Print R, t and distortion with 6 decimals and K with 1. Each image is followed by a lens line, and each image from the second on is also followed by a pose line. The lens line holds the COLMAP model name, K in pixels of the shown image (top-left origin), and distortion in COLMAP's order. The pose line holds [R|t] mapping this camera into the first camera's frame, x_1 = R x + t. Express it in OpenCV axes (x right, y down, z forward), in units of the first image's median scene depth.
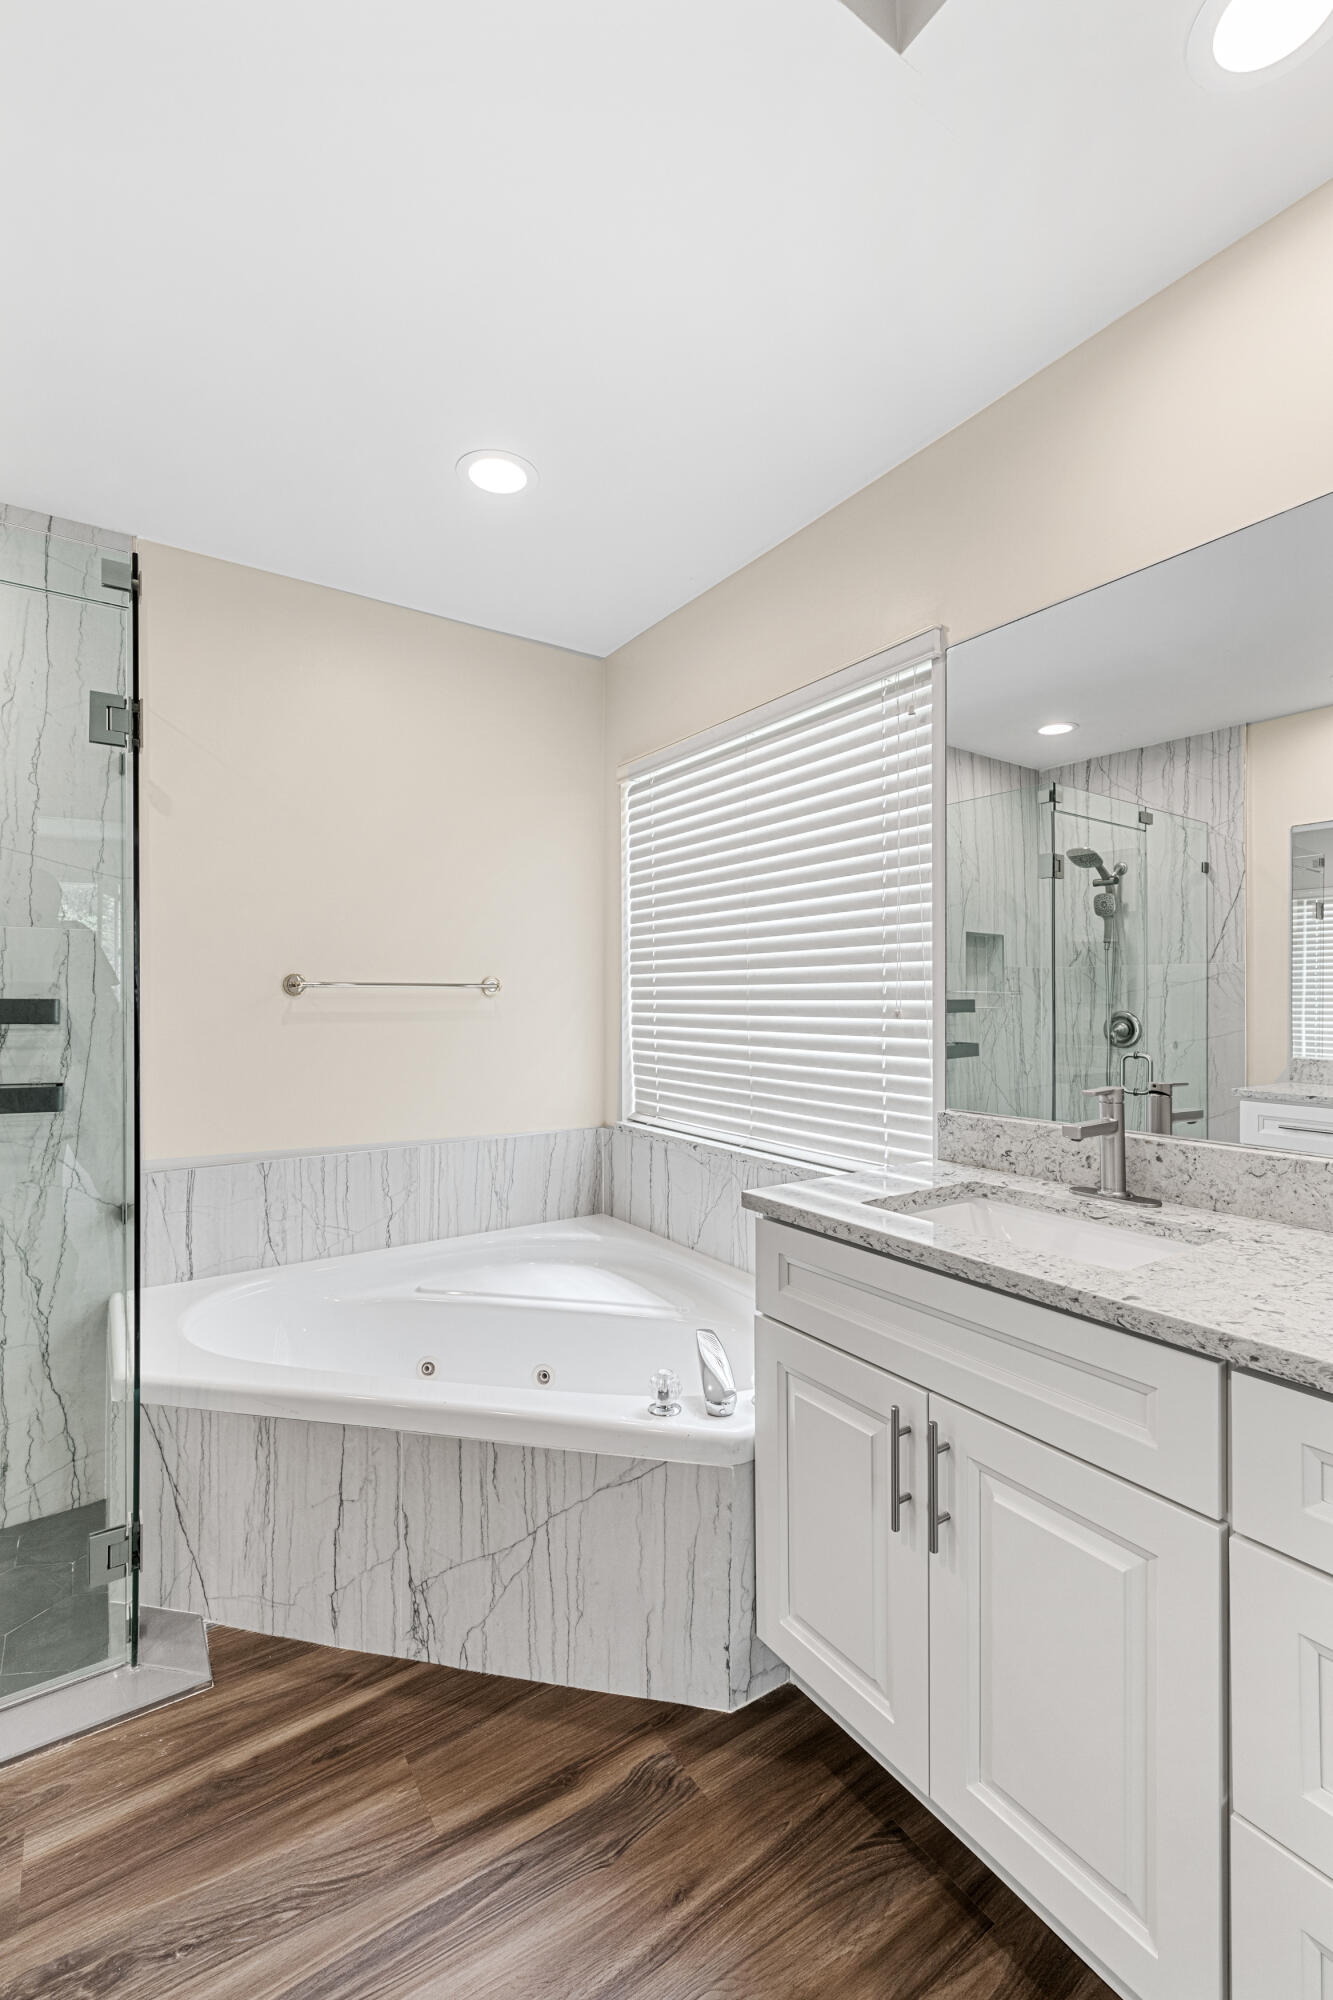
lens RADIAL K [[863.5, 0, 666.5], [0, 863.5, 1000.0], [0, 0, 1]] dist [-0.000361, -0.000113]
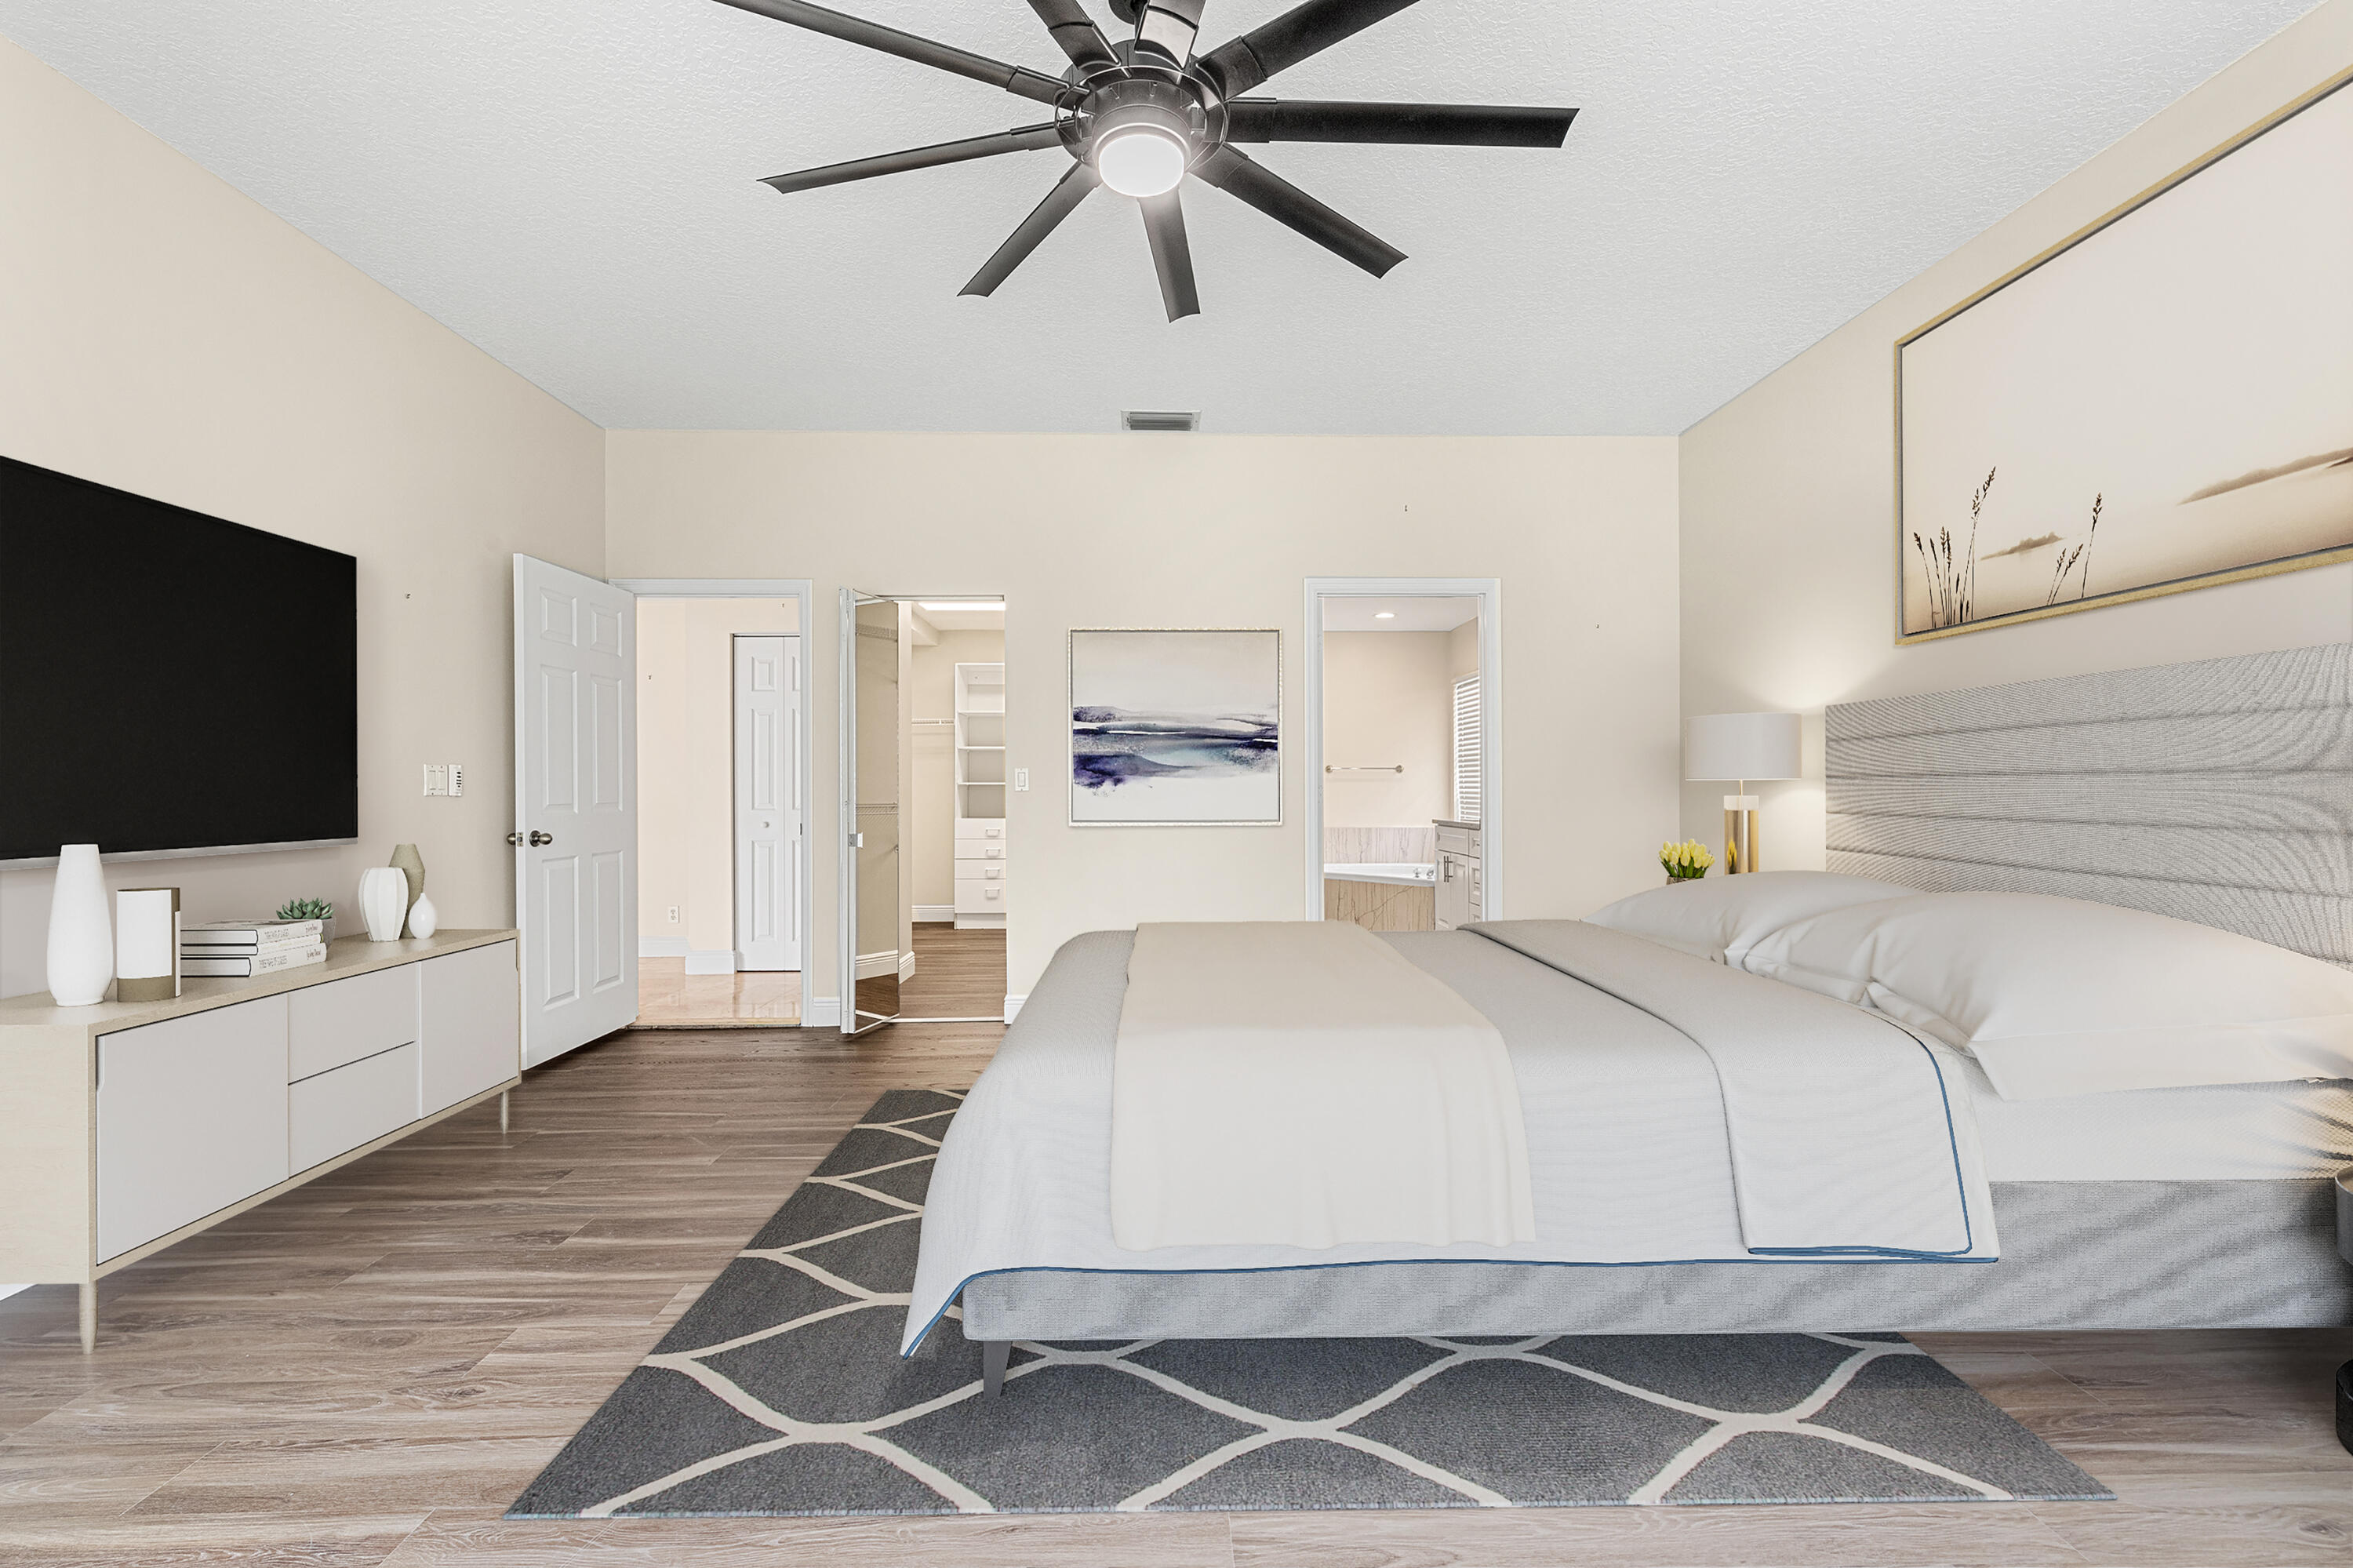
lens RADIAL K [[1016.0, 0, 1176.5], [0, 1016.0, 784.0], [0, 0, 1]] dist [-0.000361, -0.000113]
pose [[0.846009, 0.000355, -0.533168, 1.465723], [-0.002249, 0.999993, -0.002902, 0.066838], [0.533163, 0.003654, 0.846004, -3.327852]]
